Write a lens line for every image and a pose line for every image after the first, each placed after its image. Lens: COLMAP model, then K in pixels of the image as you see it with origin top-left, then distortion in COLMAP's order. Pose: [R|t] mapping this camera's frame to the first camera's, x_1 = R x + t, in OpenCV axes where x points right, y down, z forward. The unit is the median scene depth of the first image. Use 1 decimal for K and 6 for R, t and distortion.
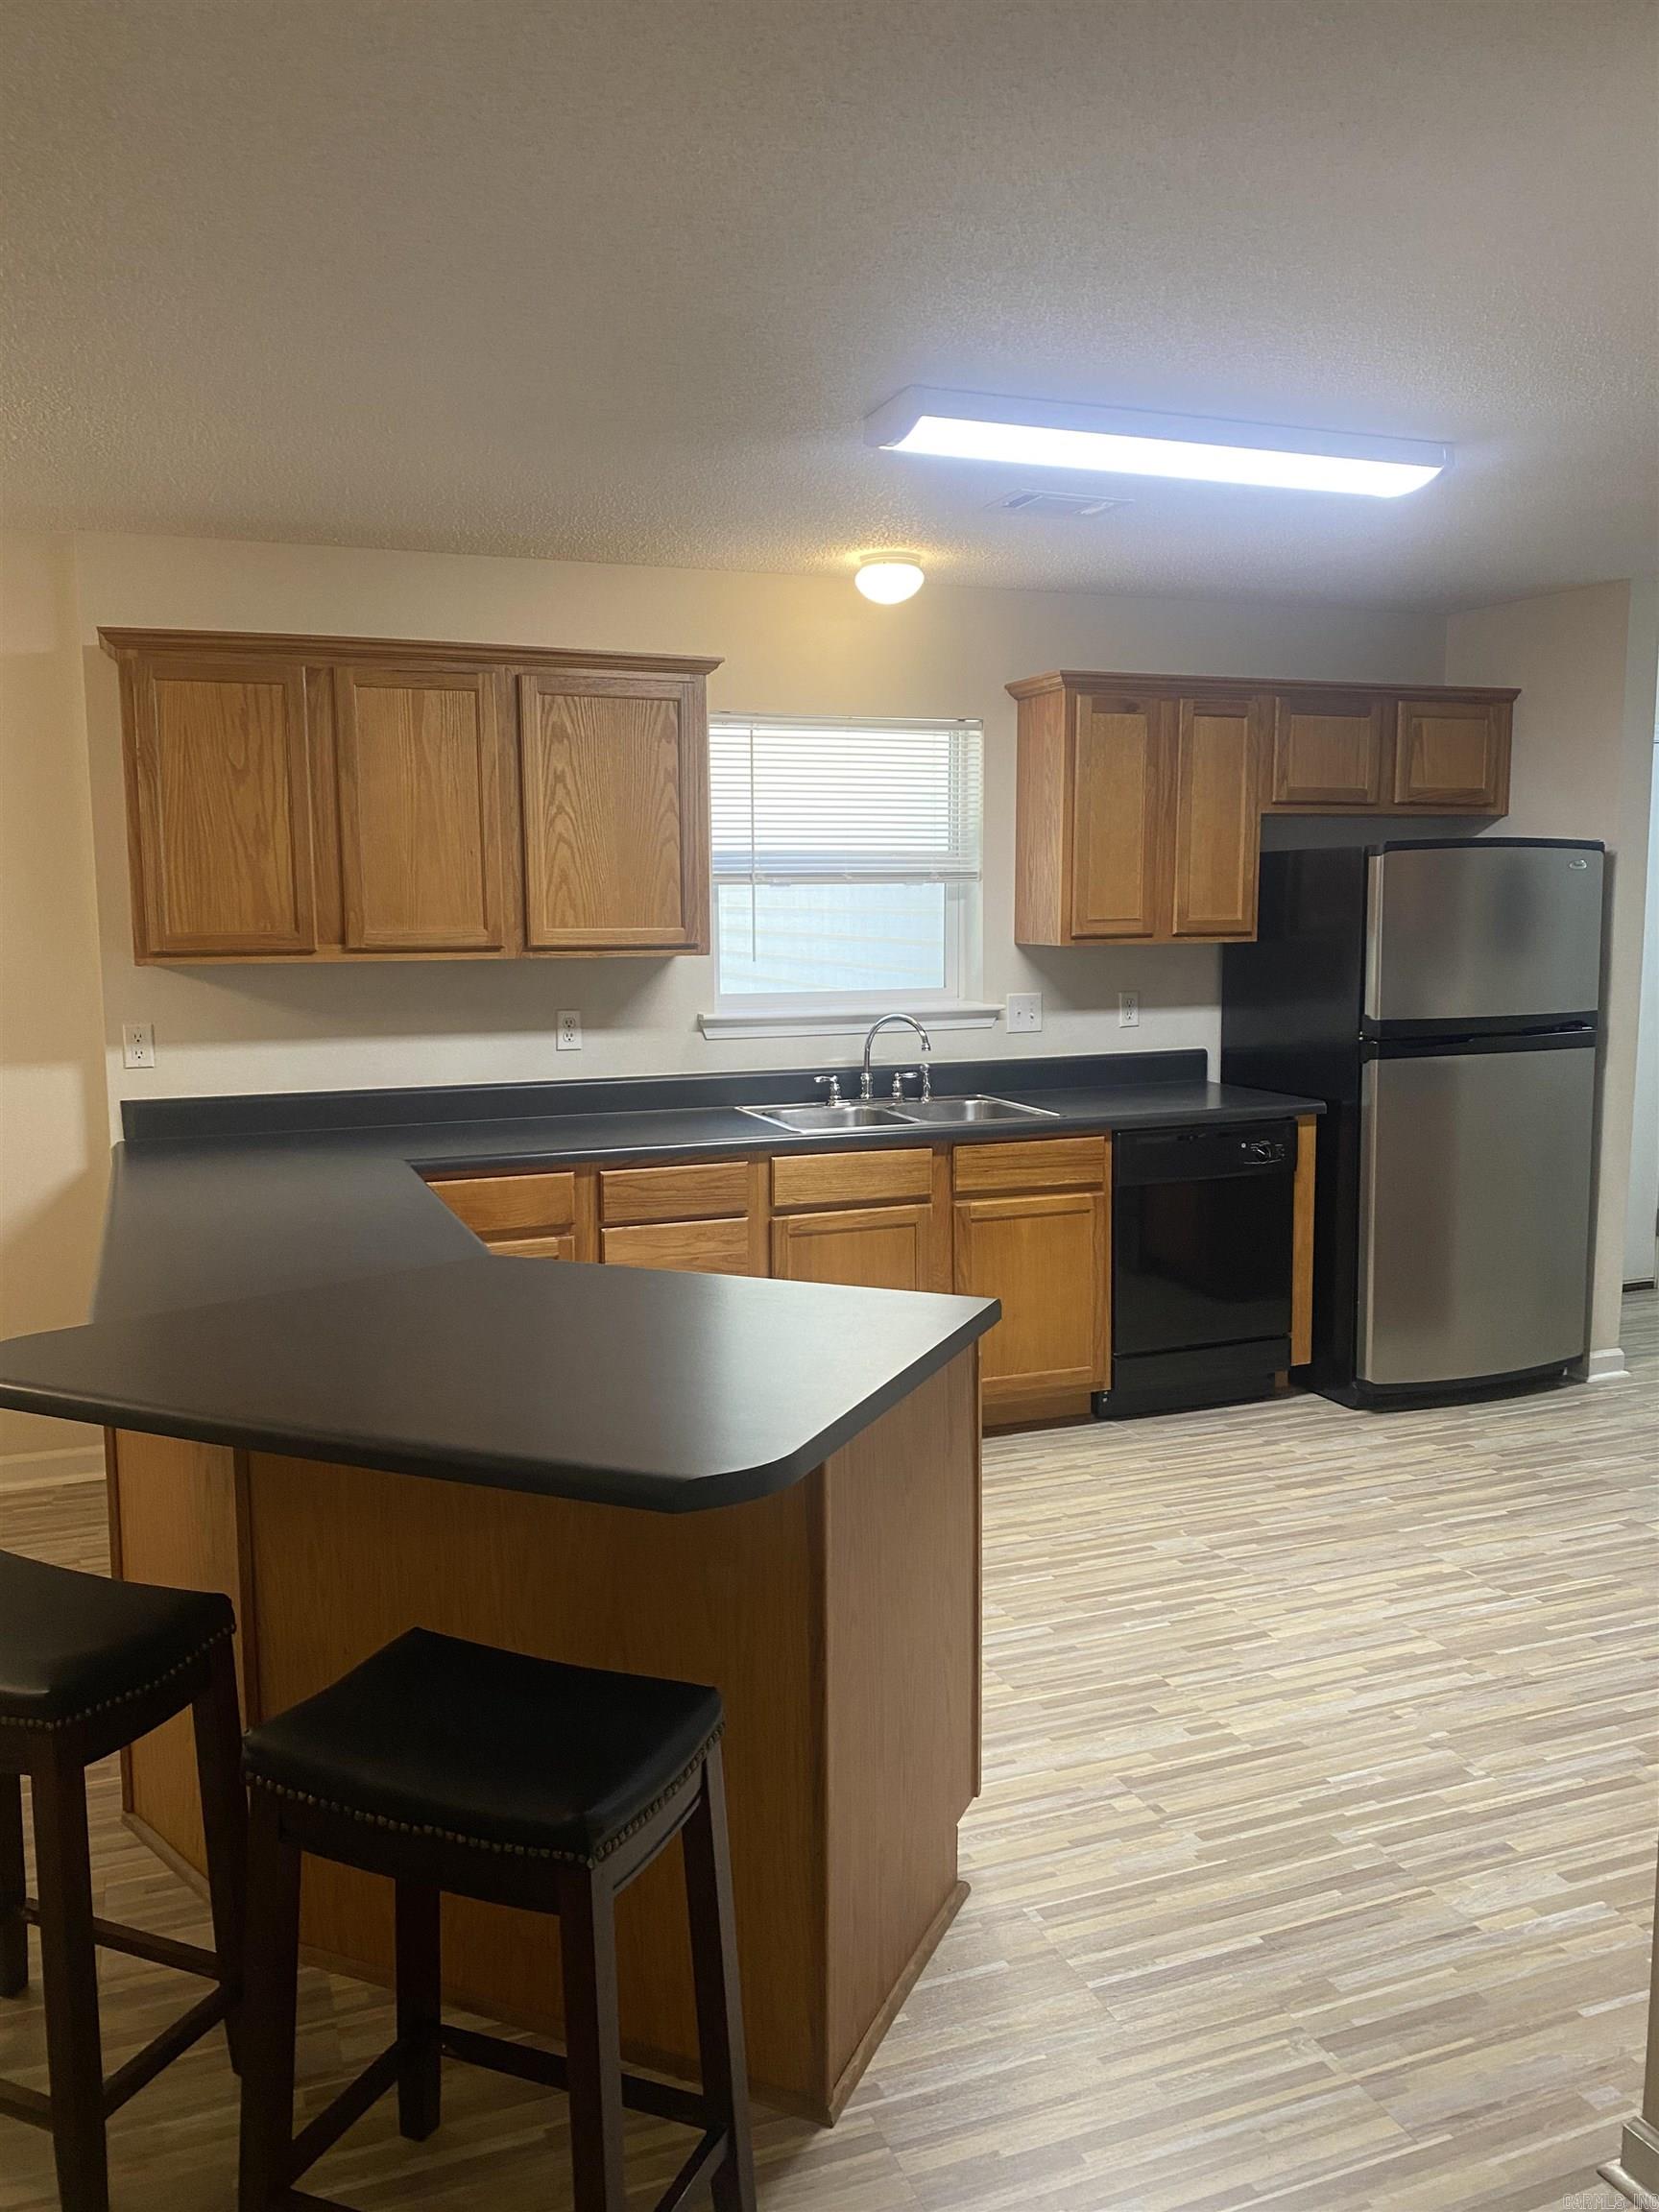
lens RADIAL K [[1680.5, 0, 774.1], [0, 1680.5, 1100.0], [0, 0, 1]] dist [0.024369, -0.037388]
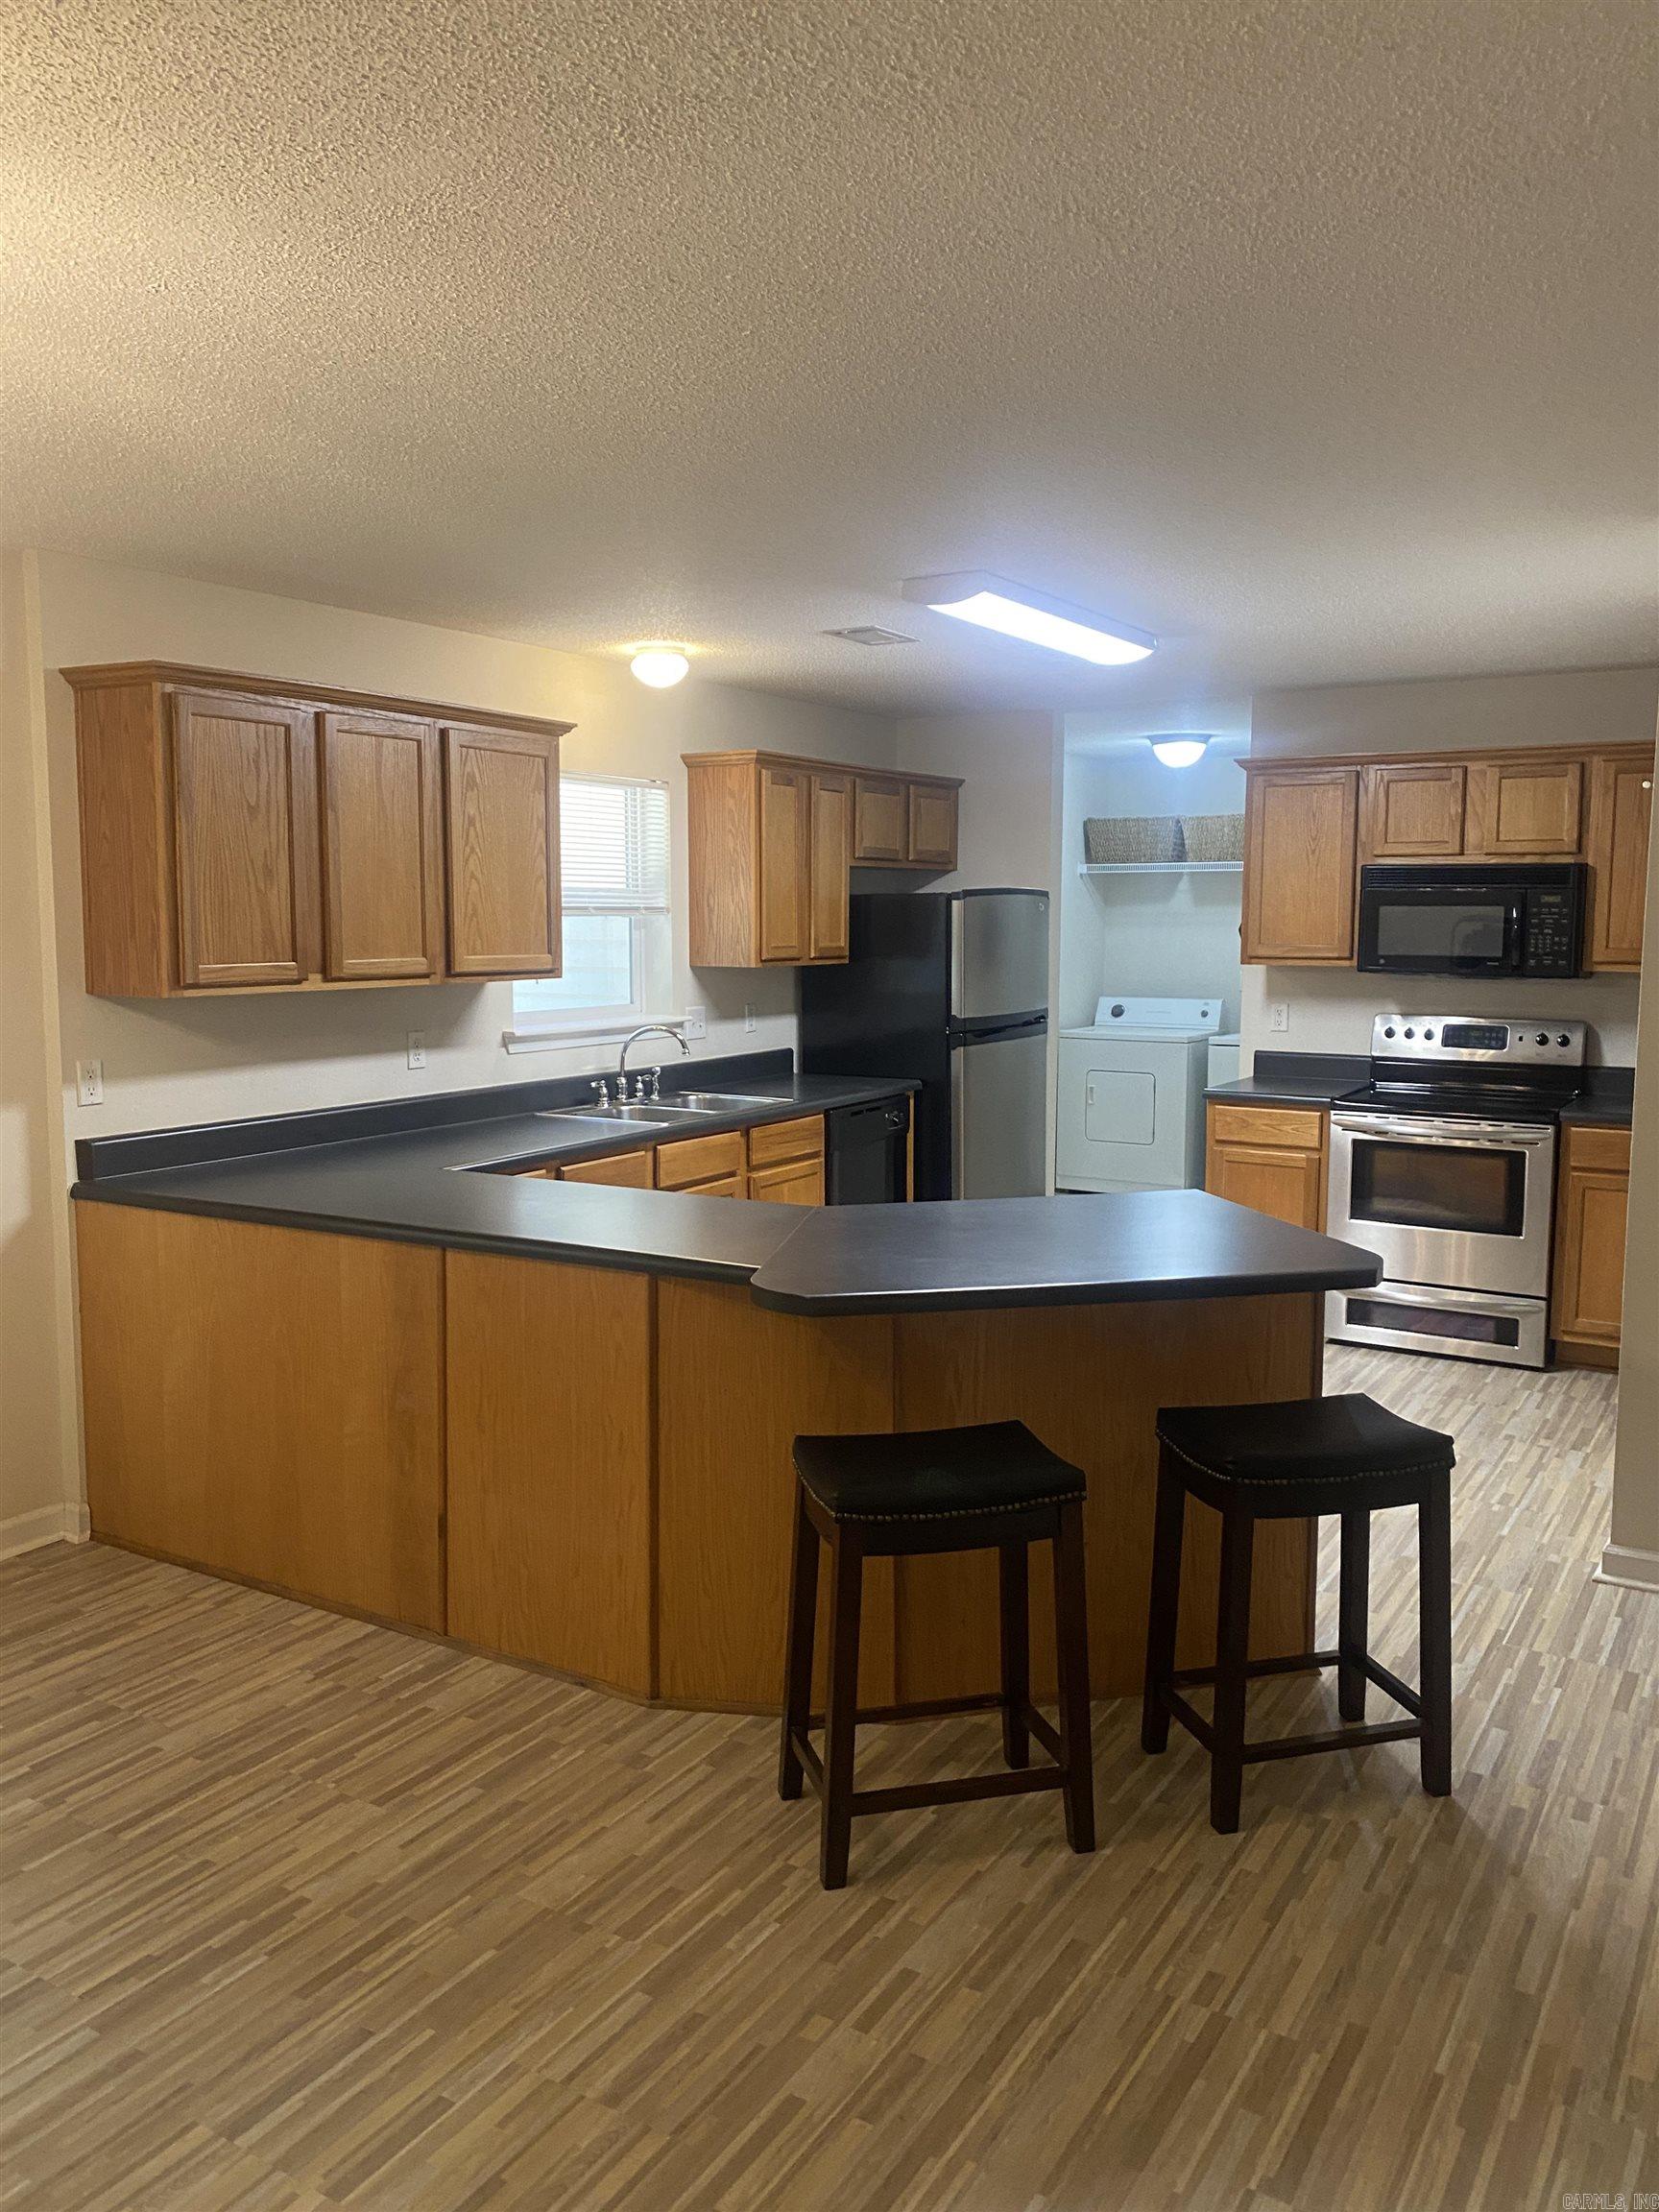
lens RADIAL K [[1680.5, 0, 789.3], [0, 1680.5, 1103.8], [0, 0, 1]] dist [0.024369, -0.037388]
pose [[0.792220, -0.061627, 0.607116, -0.588383], [0.068668, 0.997571, 0.011658, -0.003162], [-0.606360, 0.032454, 0.794528, -0.007490]]
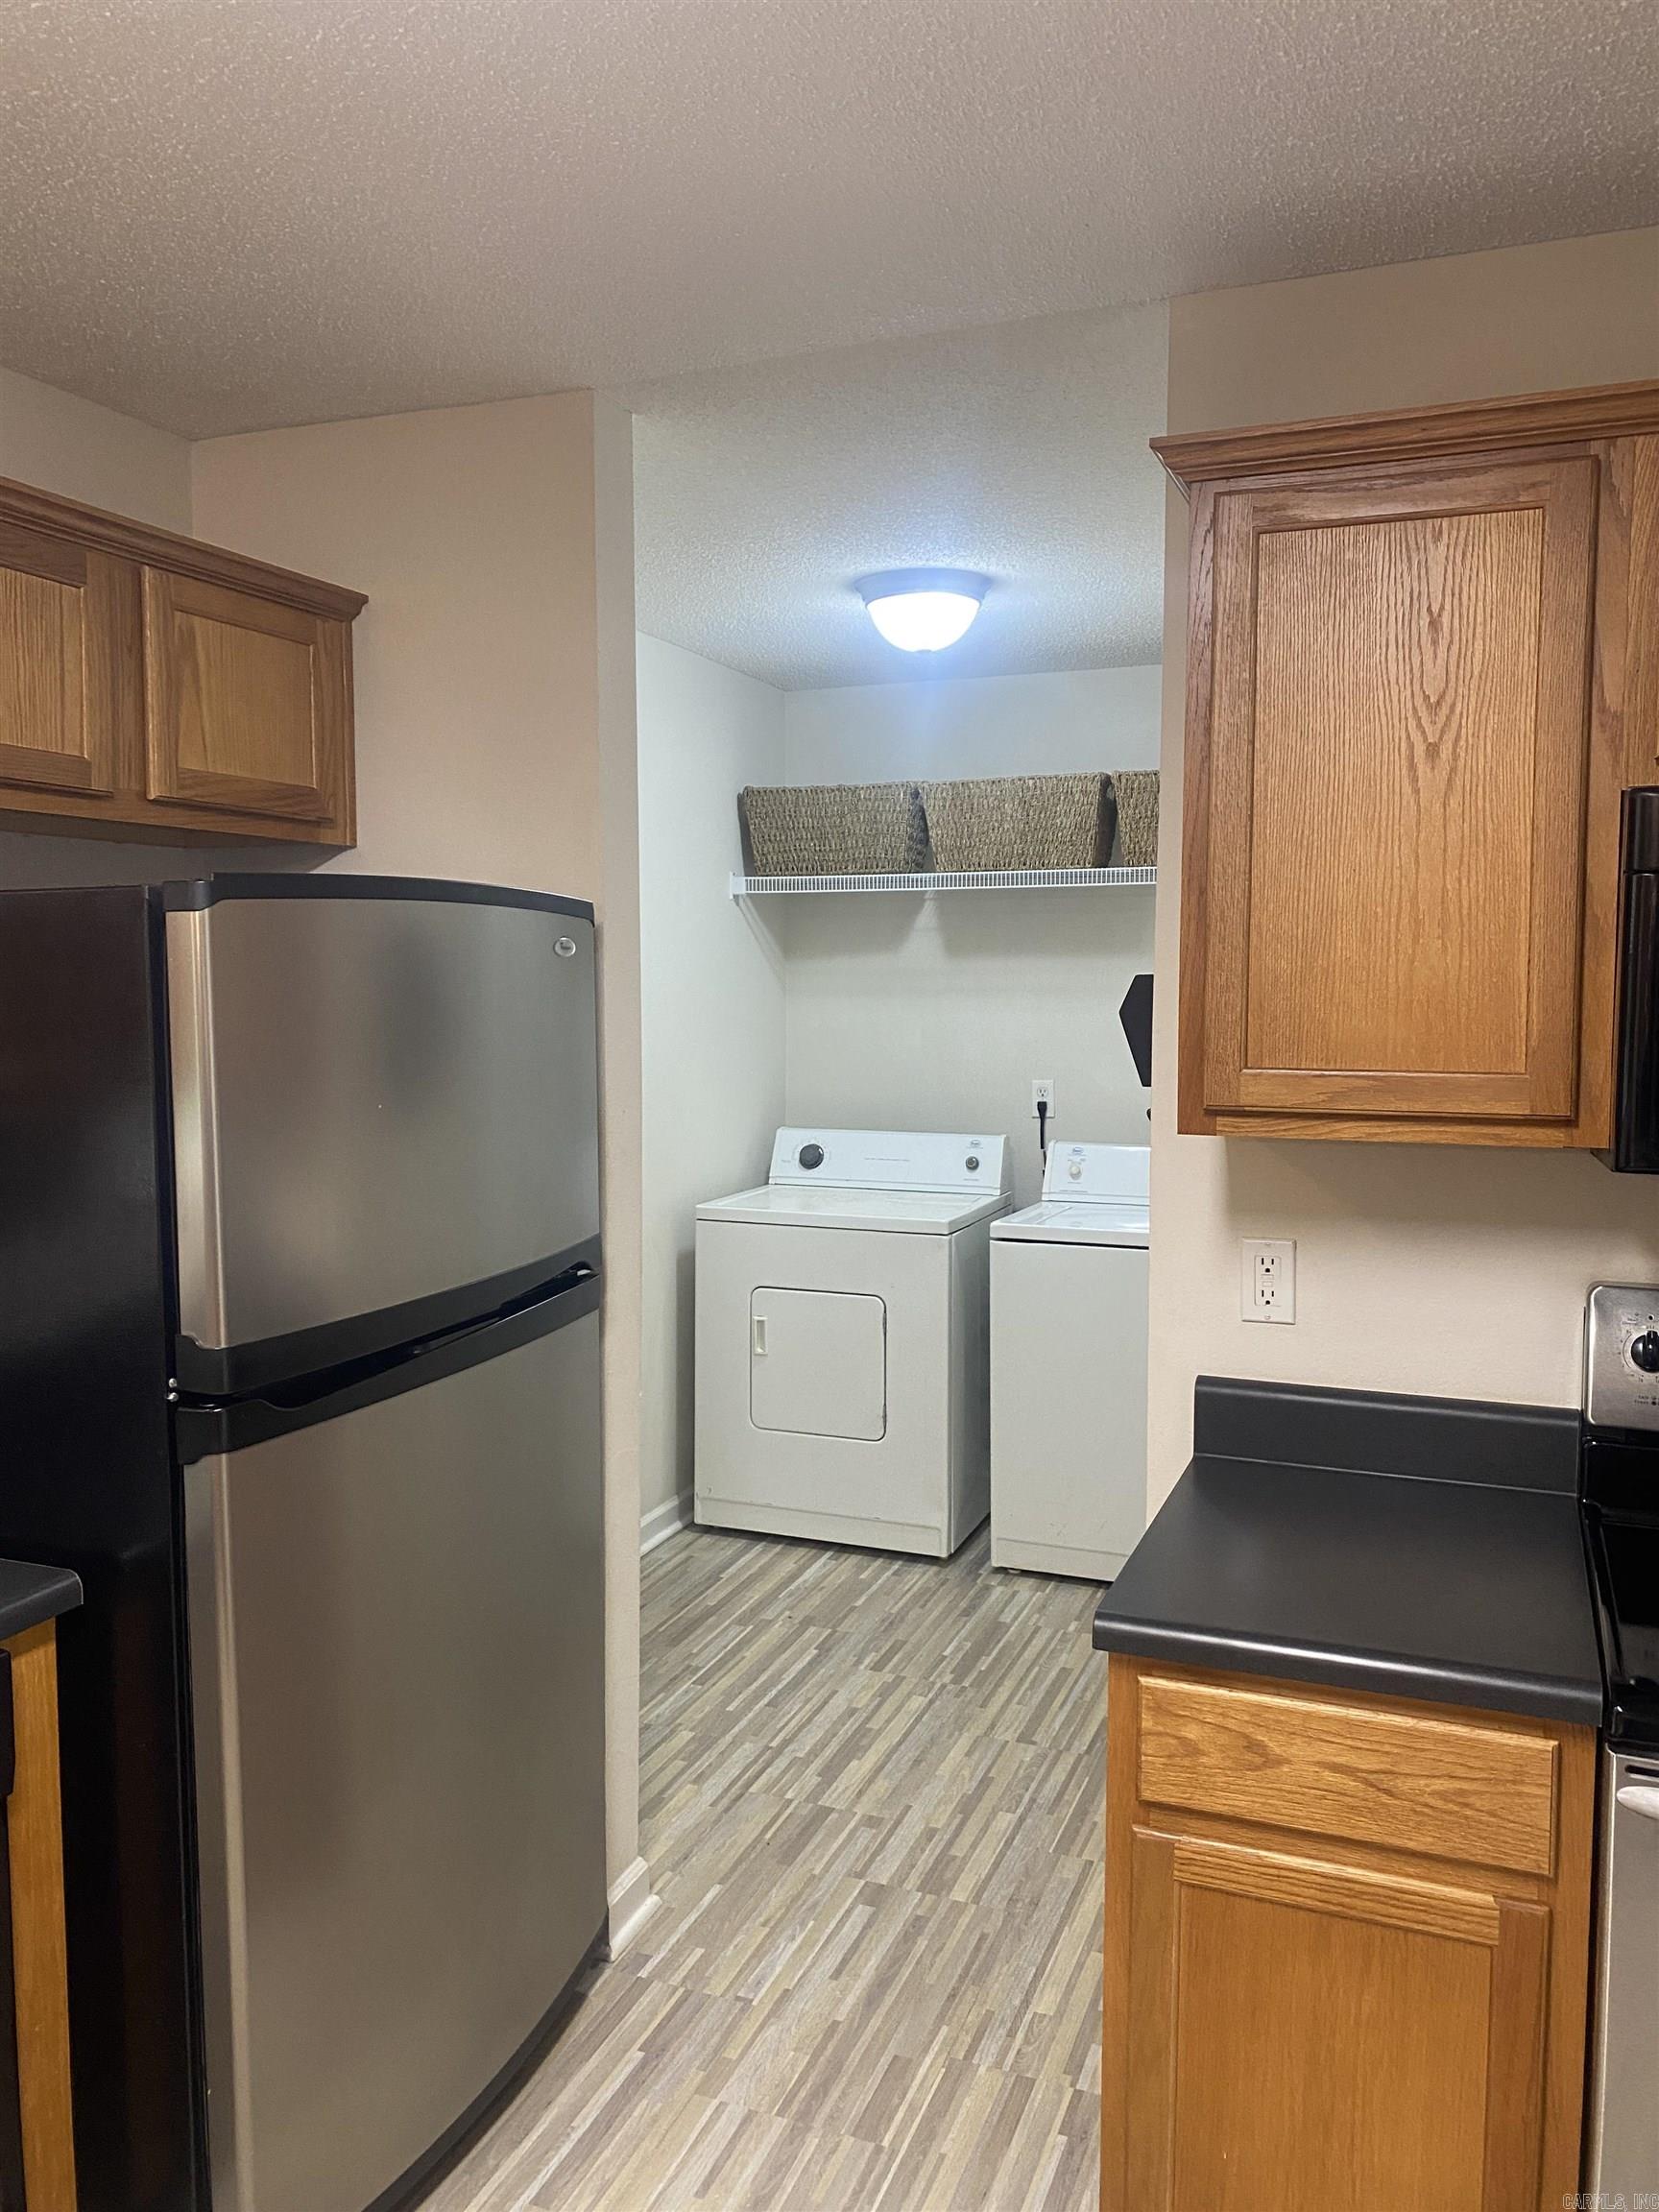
lens RADIAL K [[1680.5, 0, 831.6], [0, 1680.5, 1092.7], [0, 0, 1]] dist [0.024369, -0.037388]
pose [[0.659096, -0.045477, 0.750682, 0.166877], [0.086740, 0.996105, -0.015812, -0.084996], [-0.747040, 0.075536, 0.660474, 0.637010]]
